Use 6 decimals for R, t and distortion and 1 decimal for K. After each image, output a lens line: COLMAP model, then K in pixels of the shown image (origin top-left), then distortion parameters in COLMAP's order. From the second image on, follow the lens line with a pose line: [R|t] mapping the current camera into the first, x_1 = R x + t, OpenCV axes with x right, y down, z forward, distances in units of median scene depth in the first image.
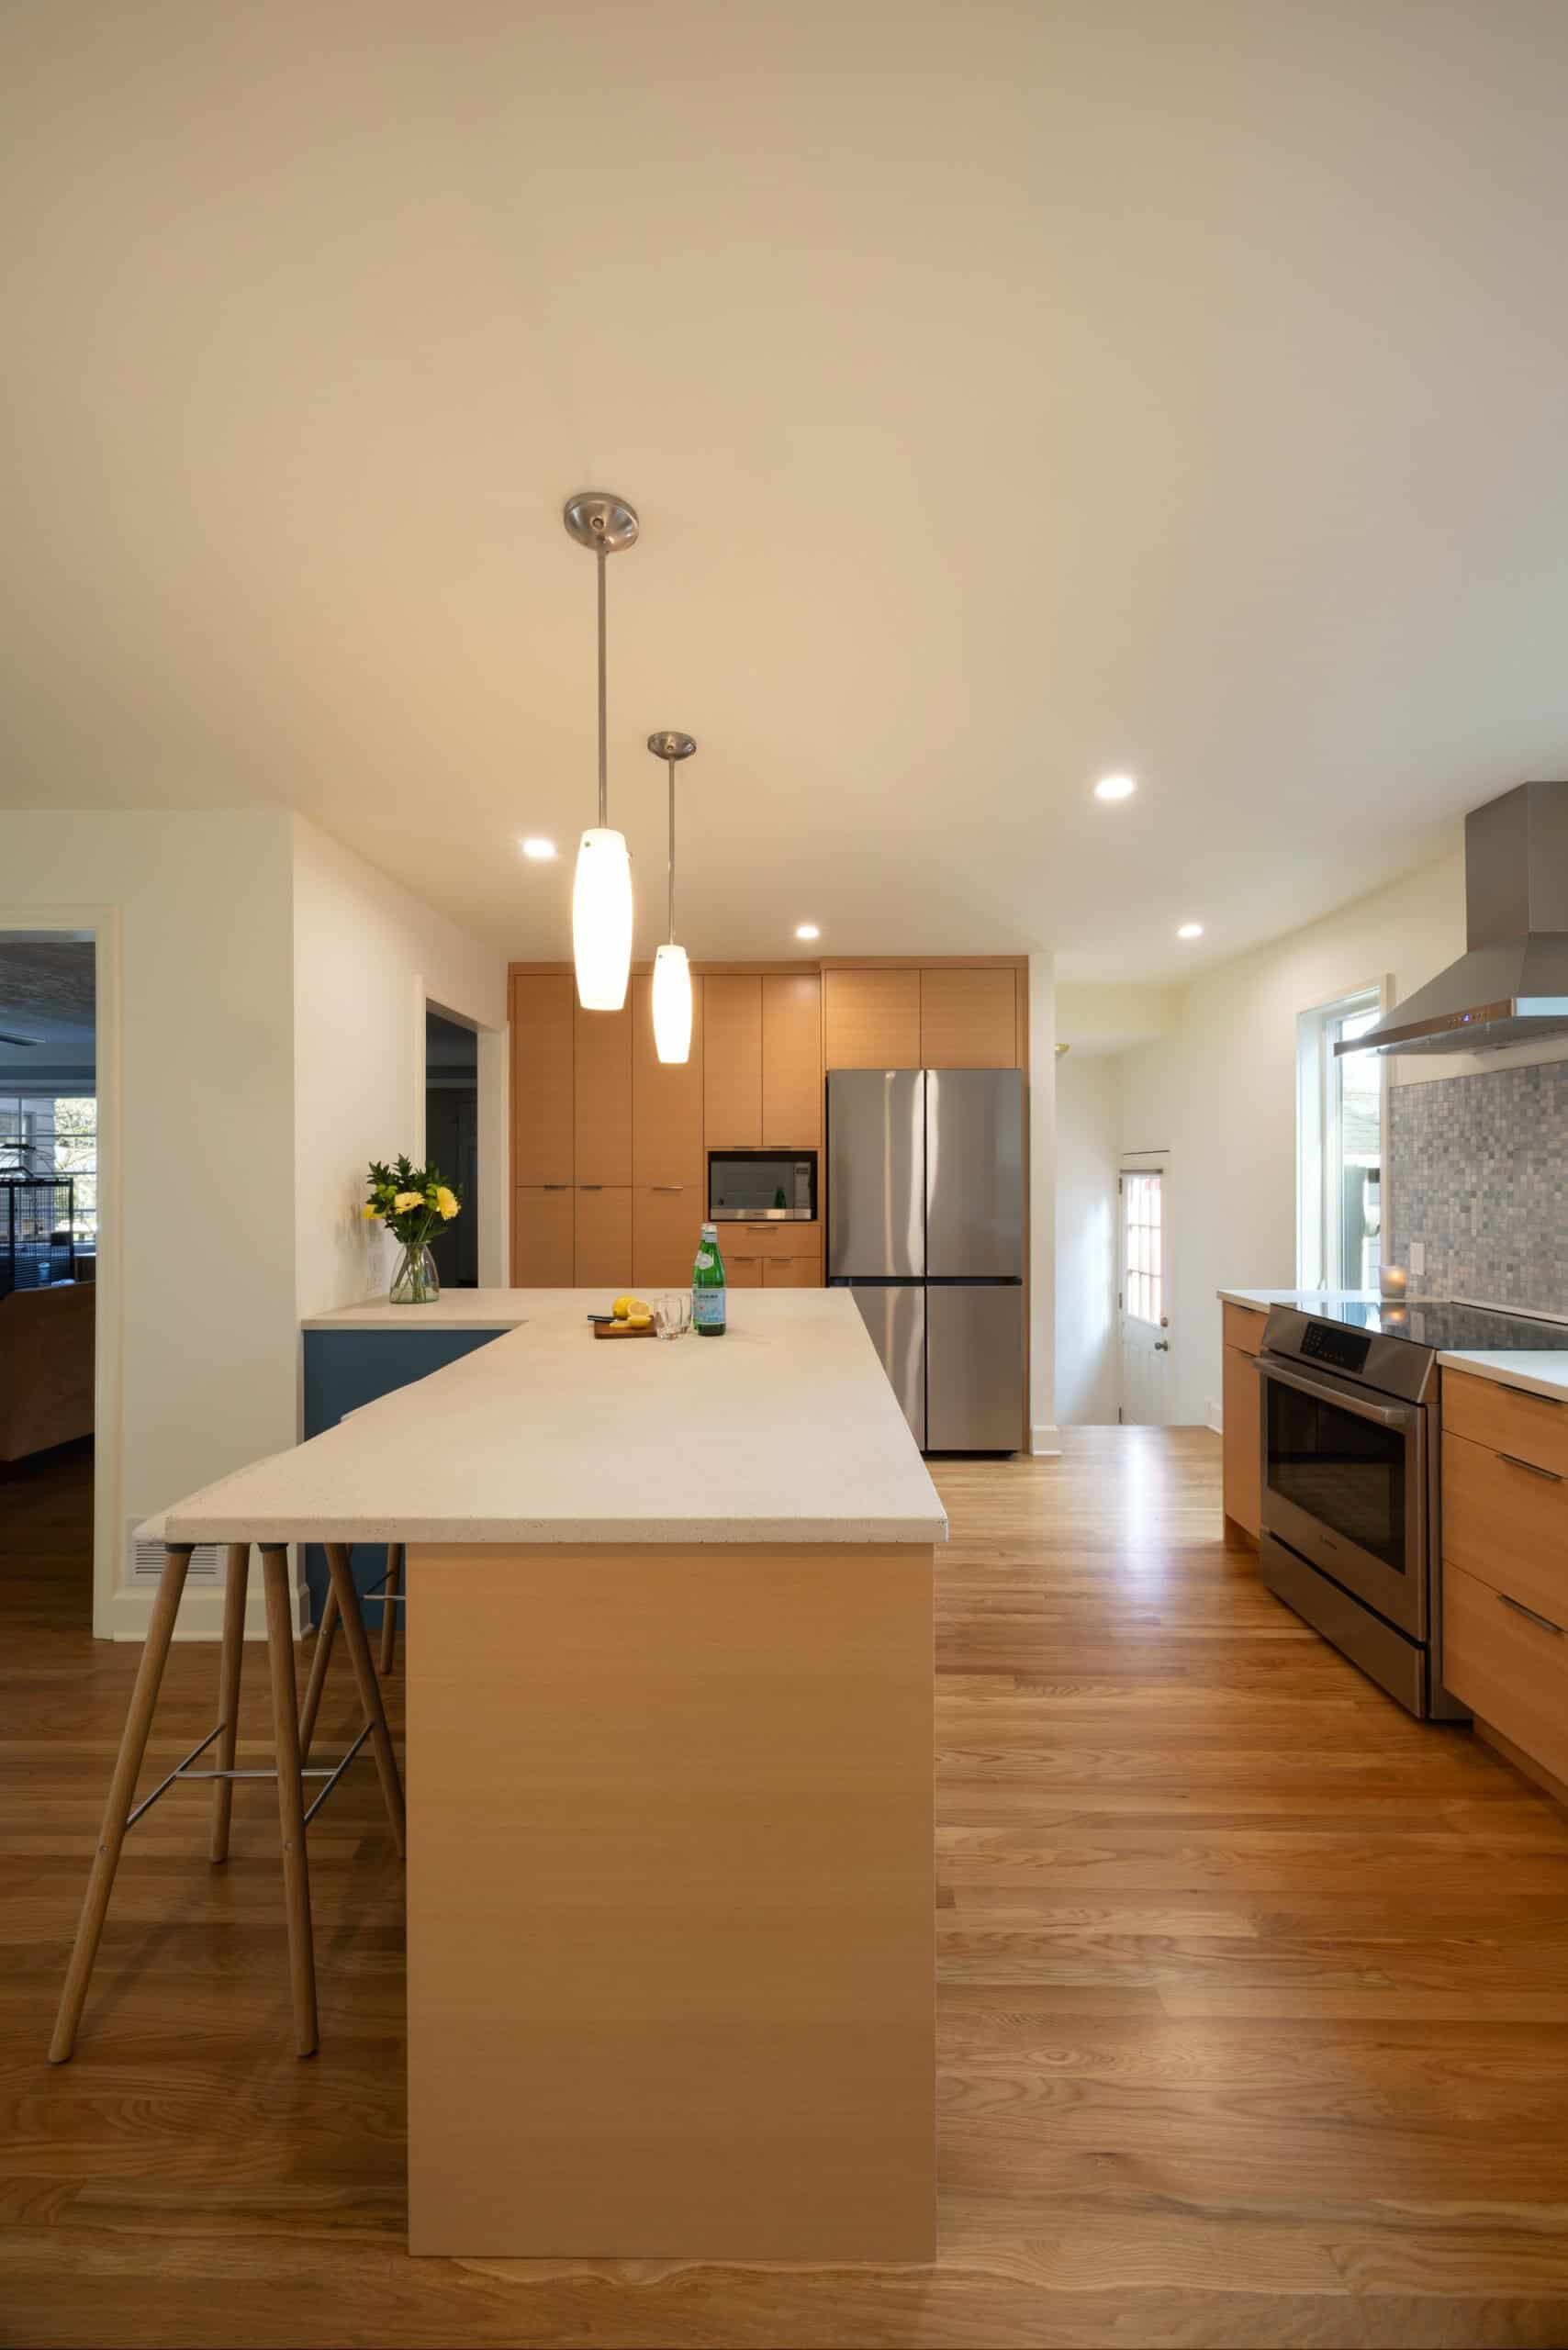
lens RADIAL K [[909.3, 0, 760.6], [0, 909.3, 1181.7], [0, 0, 1]] dist [0.004491, -0.000165]
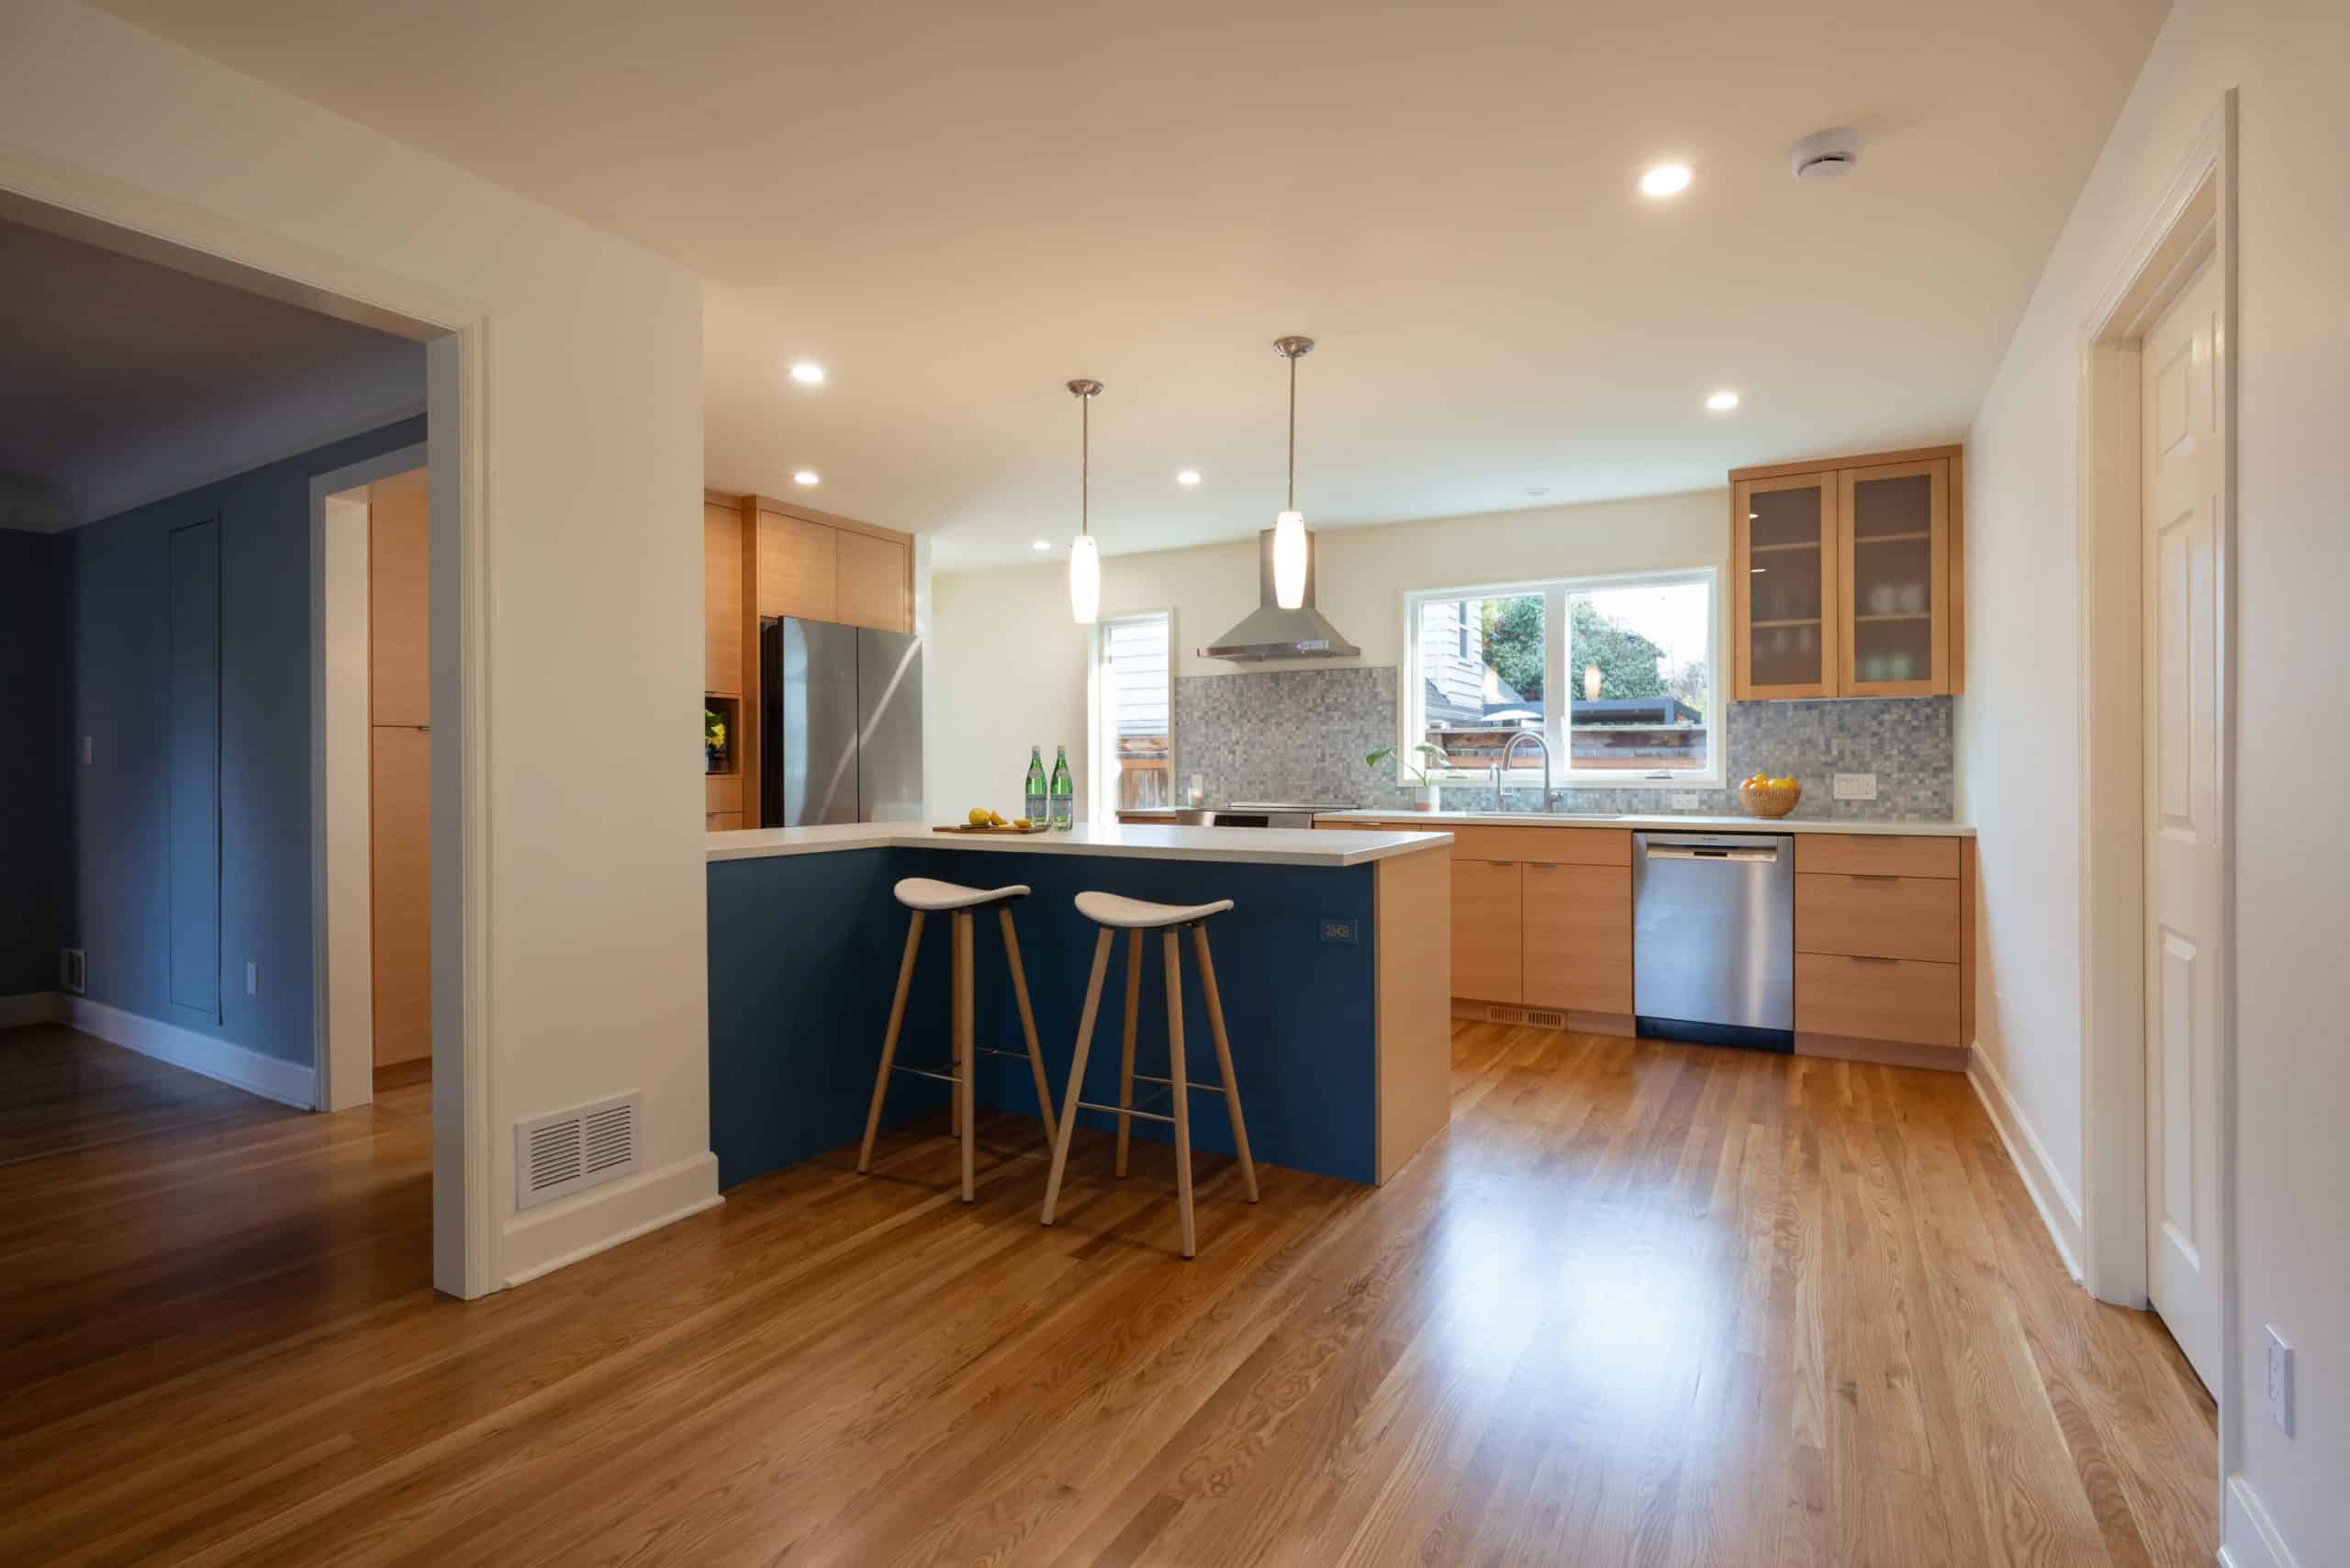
lens RADIAL K [[1069.5, 0, 1228.5], [0, 1069.5, 769.5], [0, 0, 1]] dist [0.001075, 0.000242]
pose [[0.458275, -0.001958, 0.888808, -1.043056], [0.006634, 0.999977, -0.001218, 0.066425], [-0.888786, 0.006455, 0.458278, 0.076061]]
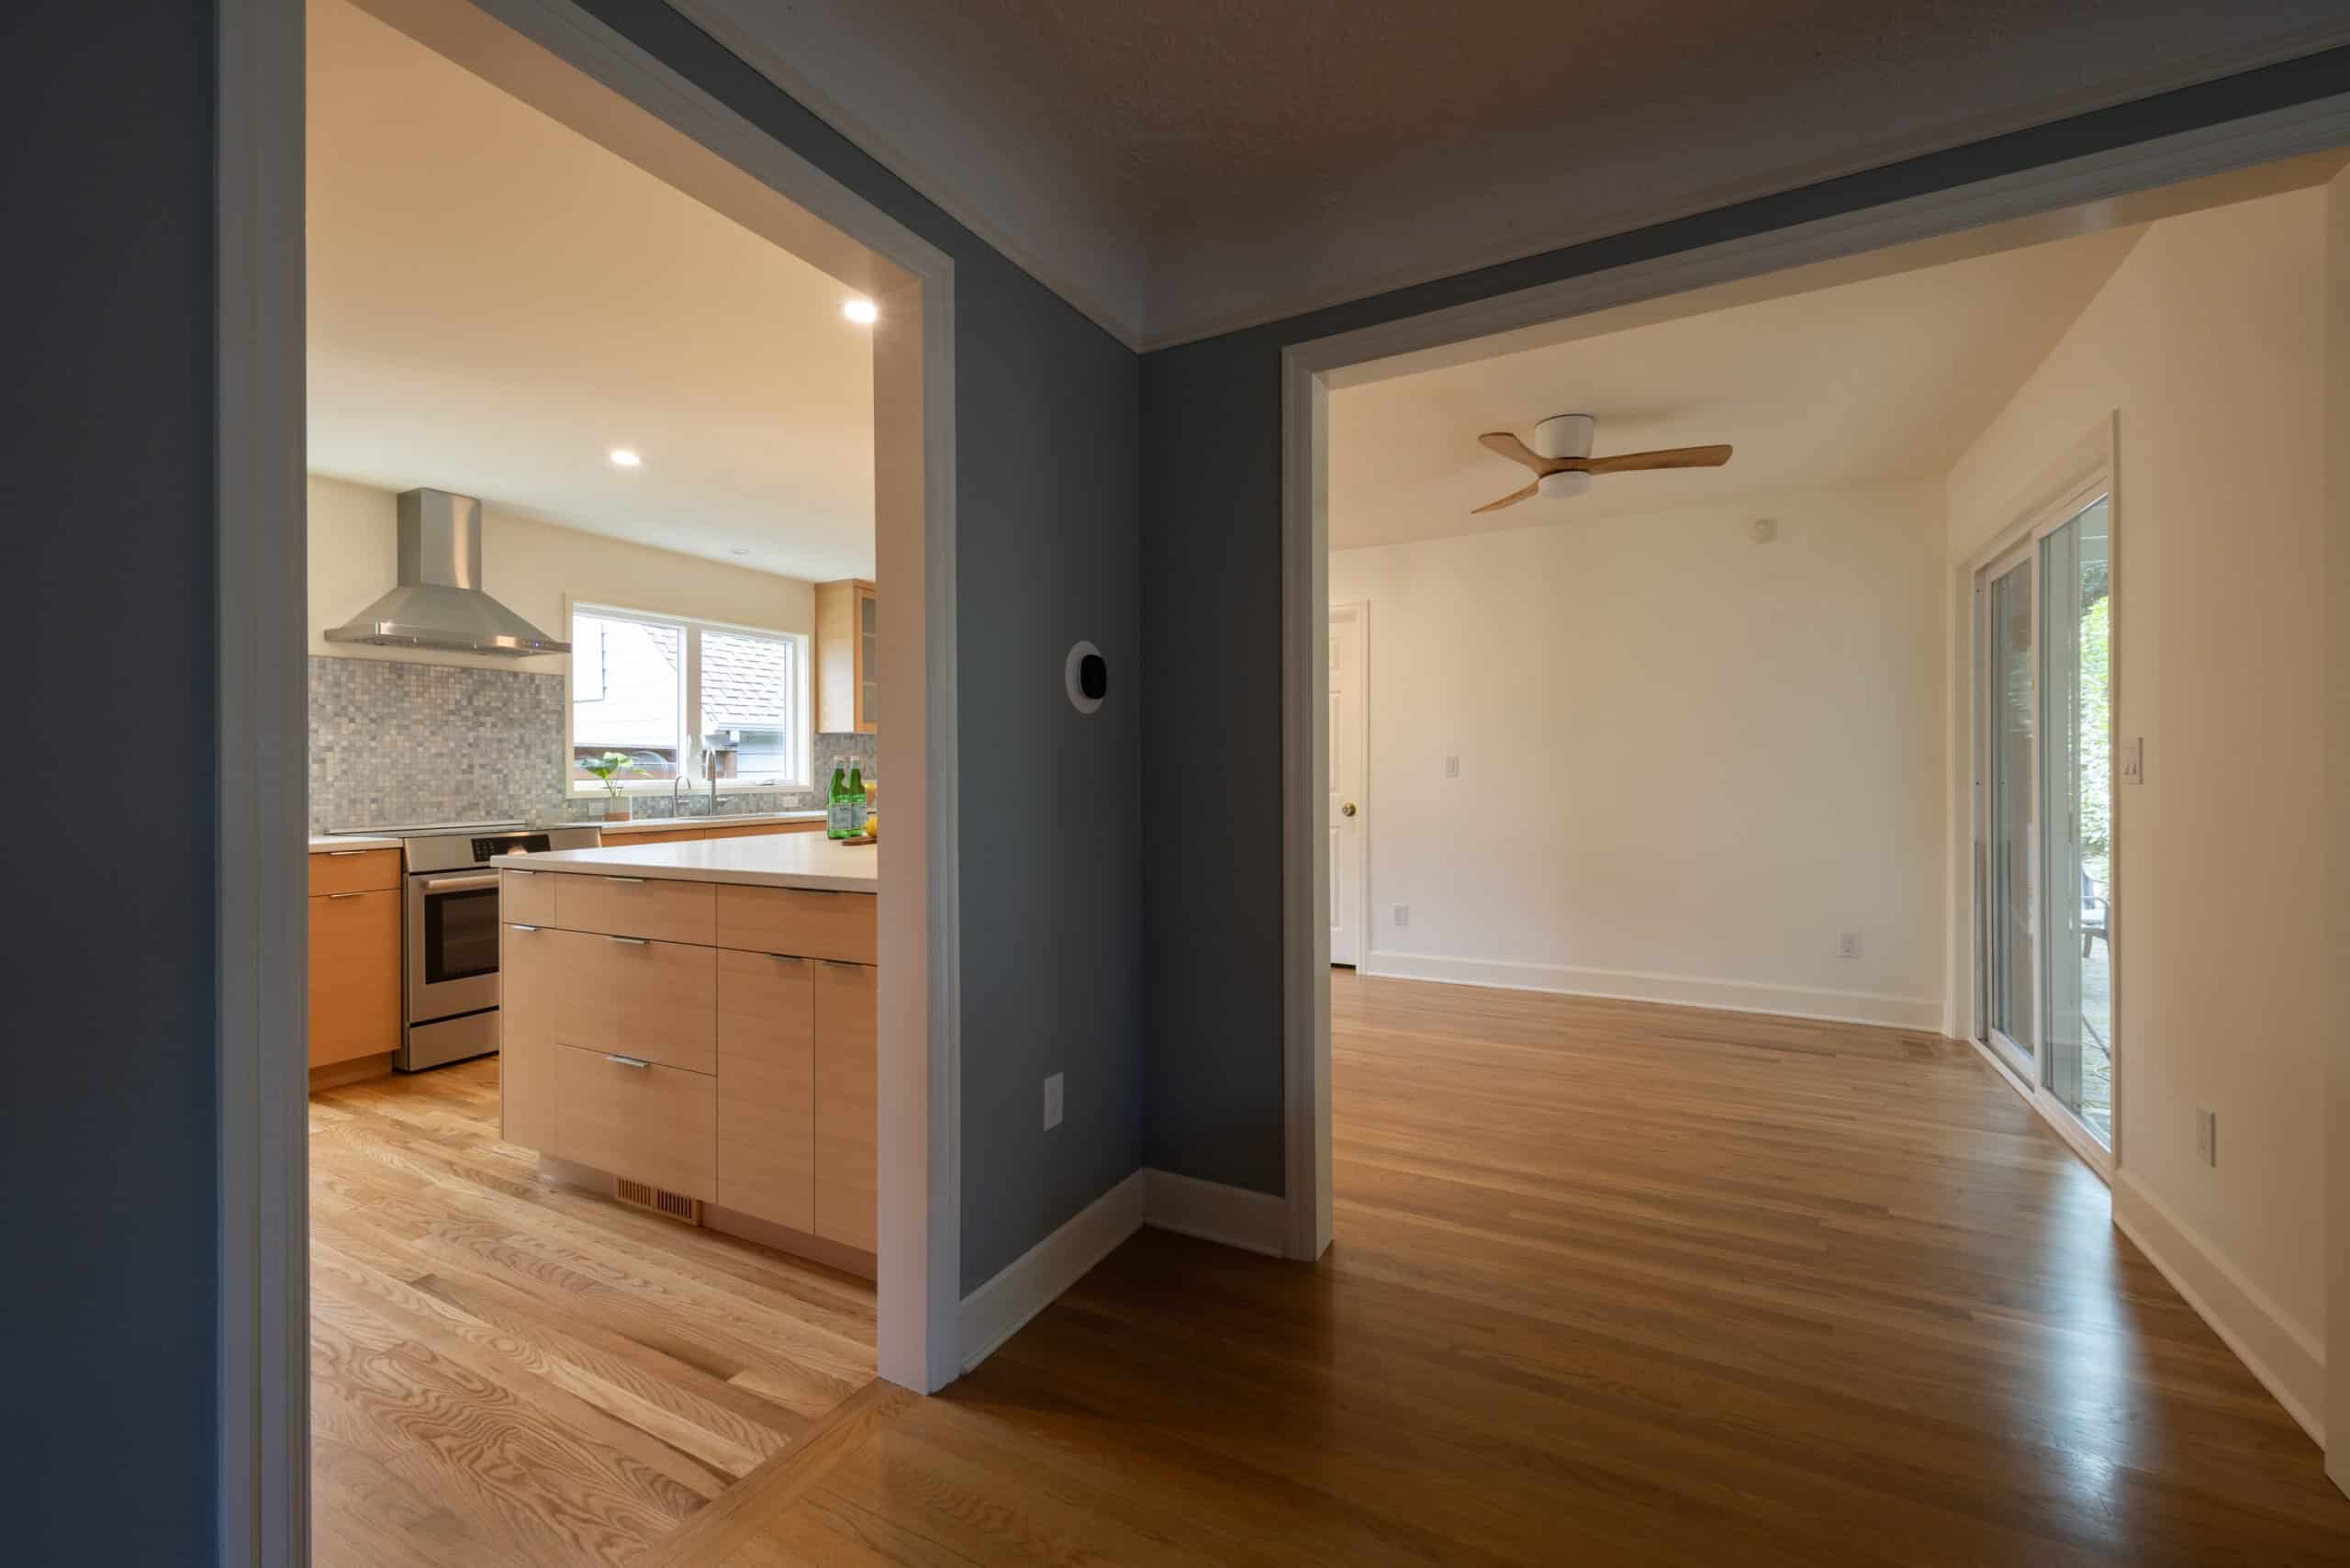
lens RADIAL K [[982.6, 0, 1166.9], [0, 982.6, 768.7], [0, 0, 1]] dist [-0.003593, -0.000642]
pose [[-0.898765, 0.005325, 0.438399, -0.895164], [0.008522, 0.999950, 0.005326, 0.044448], [-0.438349, 0.008523, -0.898765, 1.722823]]
